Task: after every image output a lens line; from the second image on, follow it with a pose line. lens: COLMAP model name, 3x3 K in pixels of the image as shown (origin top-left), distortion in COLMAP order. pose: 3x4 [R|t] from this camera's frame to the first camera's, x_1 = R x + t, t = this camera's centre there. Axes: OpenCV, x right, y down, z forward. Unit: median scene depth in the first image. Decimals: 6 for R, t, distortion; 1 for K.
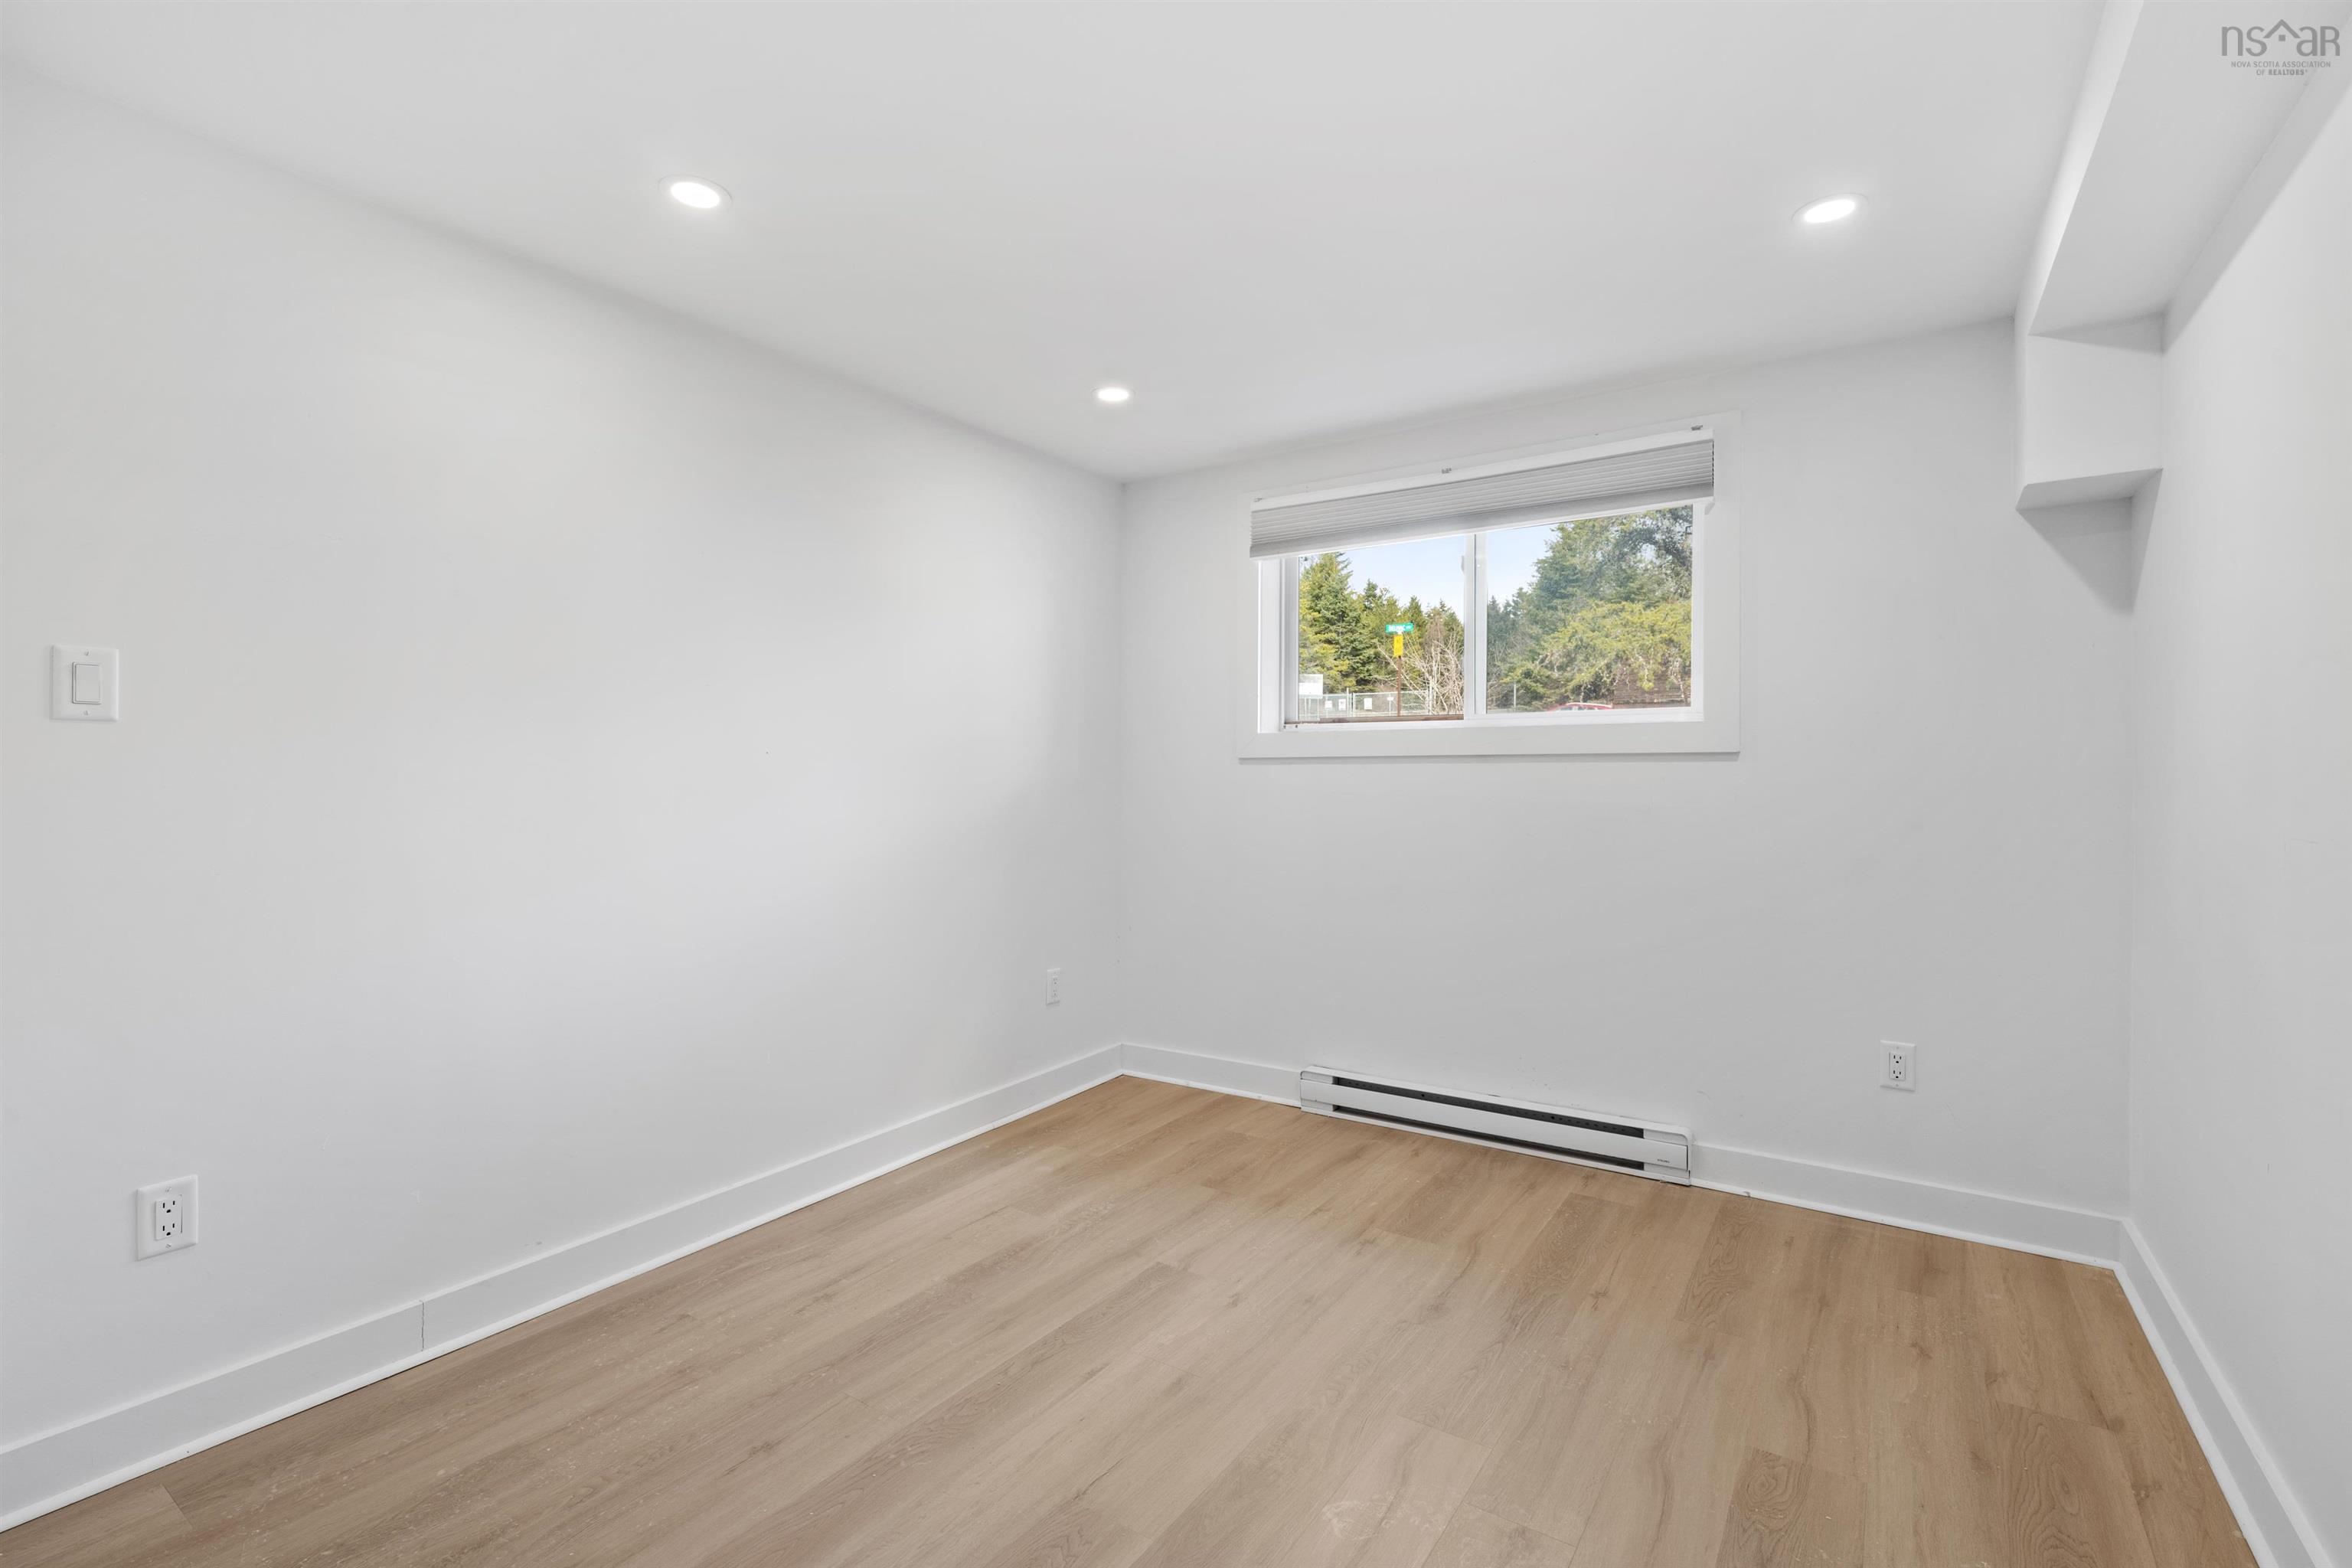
lens RADIAL K [[1047.3, 0, 1172.9], [0, 1047.3, 783.7], [0, 0, 1]] dist [-0.002887, 0.000400]
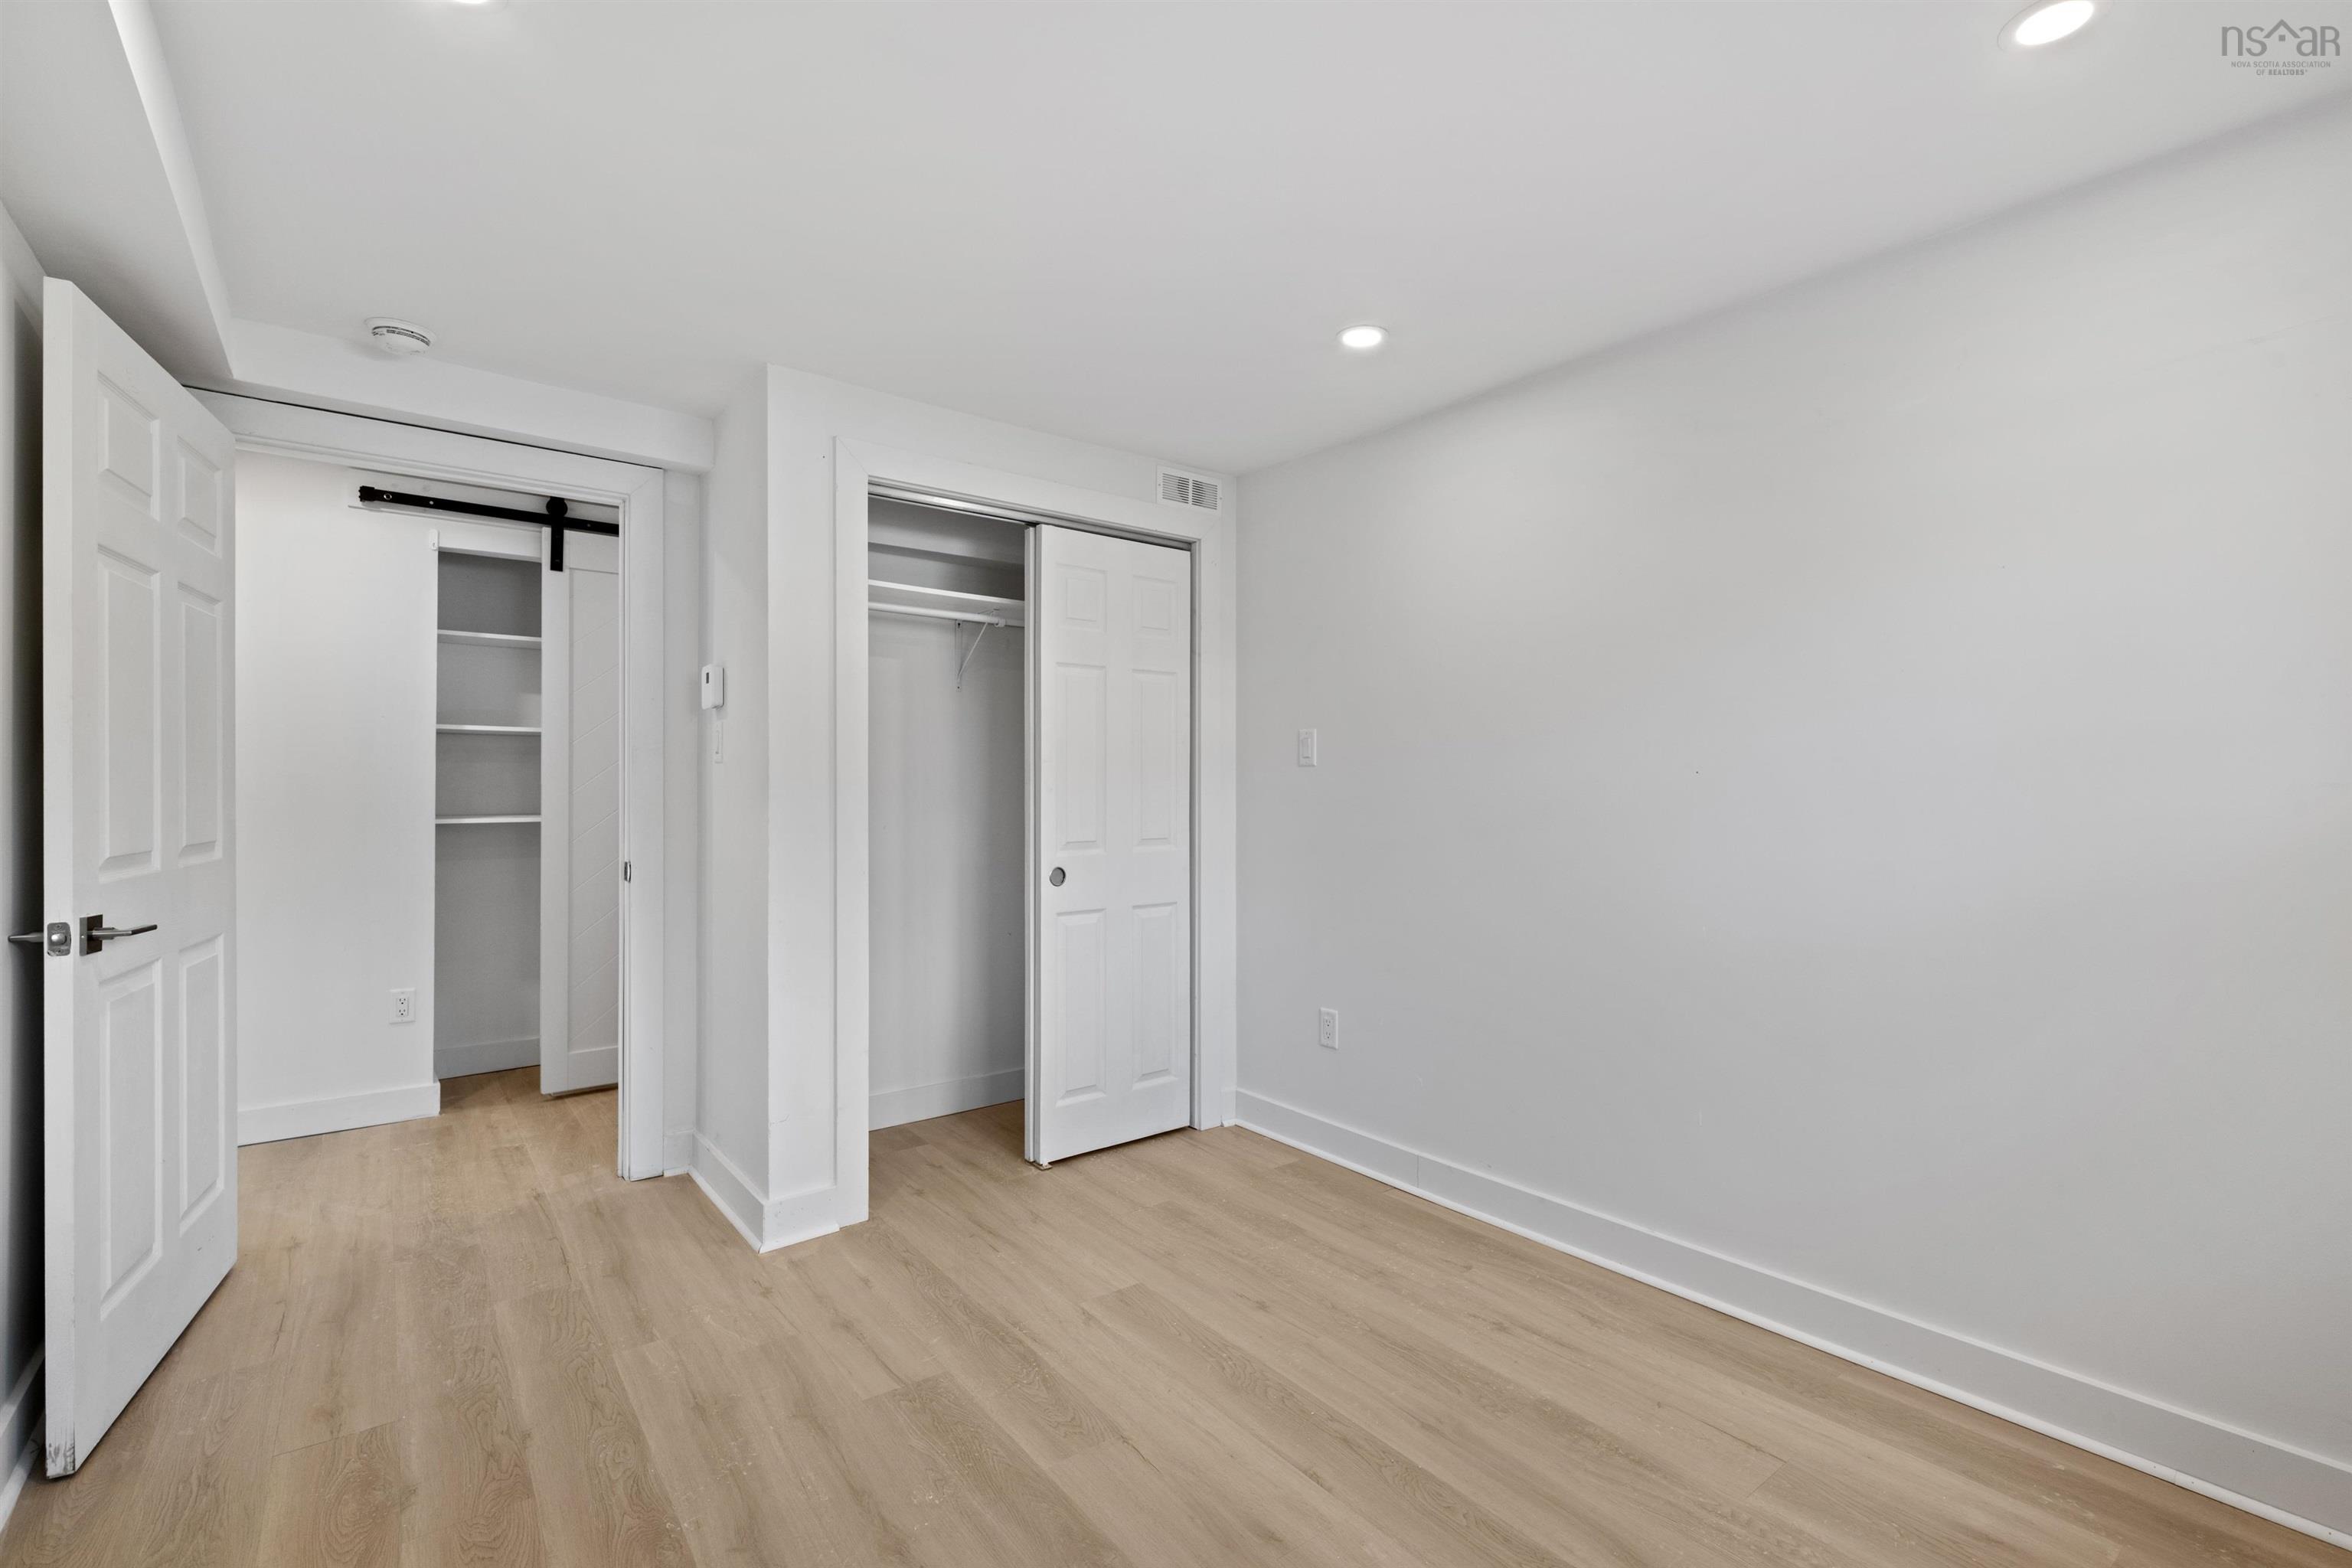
lens RADIAL K [[1047.3, 0, 1172.9], [0, 1047.3, 783.7], [0, 0, 1]] dist [-0.002887, 0.000400]
pose [[-0.316089, -0.000948, -0.948729, 0.762501], [-0.006309, 0.999979, 0.001103, -0.022215], [0.948709, 0.006334, -0.316088, 1.105651]]
